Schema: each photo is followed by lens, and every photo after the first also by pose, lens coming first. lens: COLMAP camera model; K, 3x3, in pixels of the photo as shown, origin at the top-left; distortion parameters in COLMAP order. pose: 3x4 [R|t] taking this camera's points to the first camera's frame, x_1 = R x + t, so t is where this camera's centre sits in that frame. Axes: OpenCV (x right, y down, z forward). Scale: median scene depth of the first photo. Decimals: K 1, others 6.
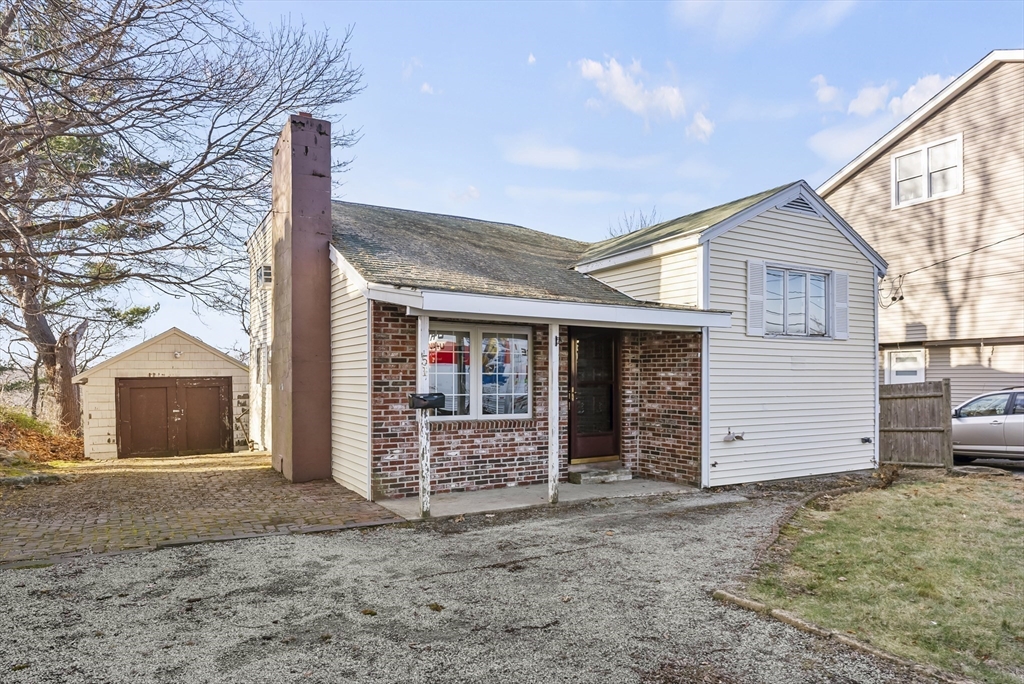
lens RADIAL K [[655.5, 0, 511.5], [0, 655.5, 371.0], [0, 0, 1]] dist [0.000988, -0.001467]
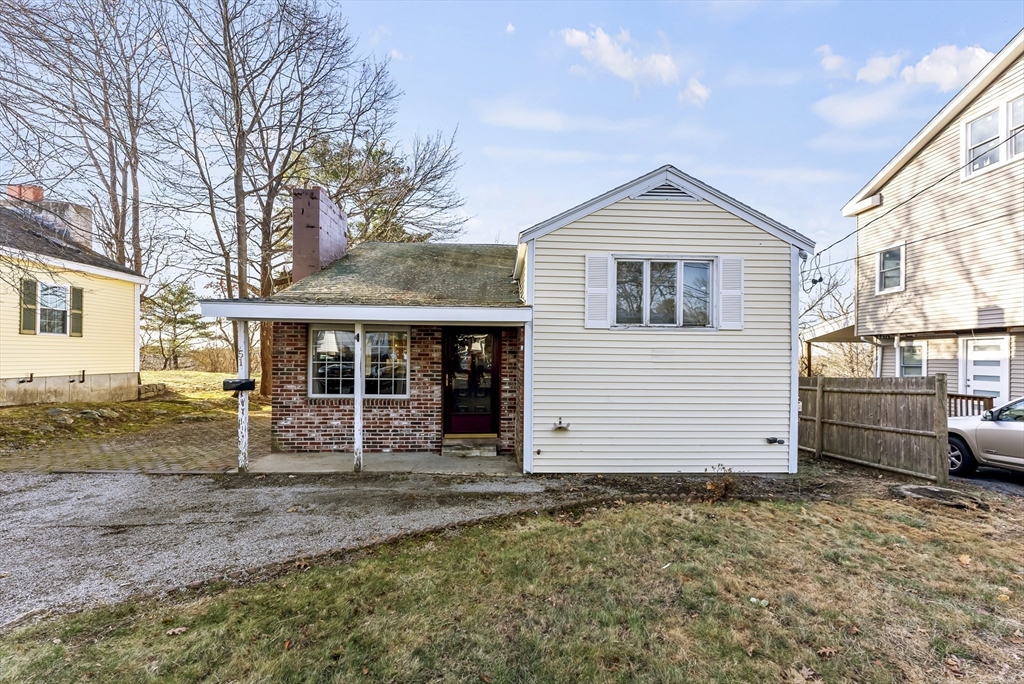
lens RADIAL K [[416.1, 0, 582.1], [0, 416.1, 352.4], [0, 0, 1]] dist [0.001269, 0.000247]
pose [[0.887033, 0.004532, -0.461684, 0.636086], [-0.004005, 0.999990, 0.002120, -0.017746], [0.461689, -0.000032, 0.887042, 0.413759]]
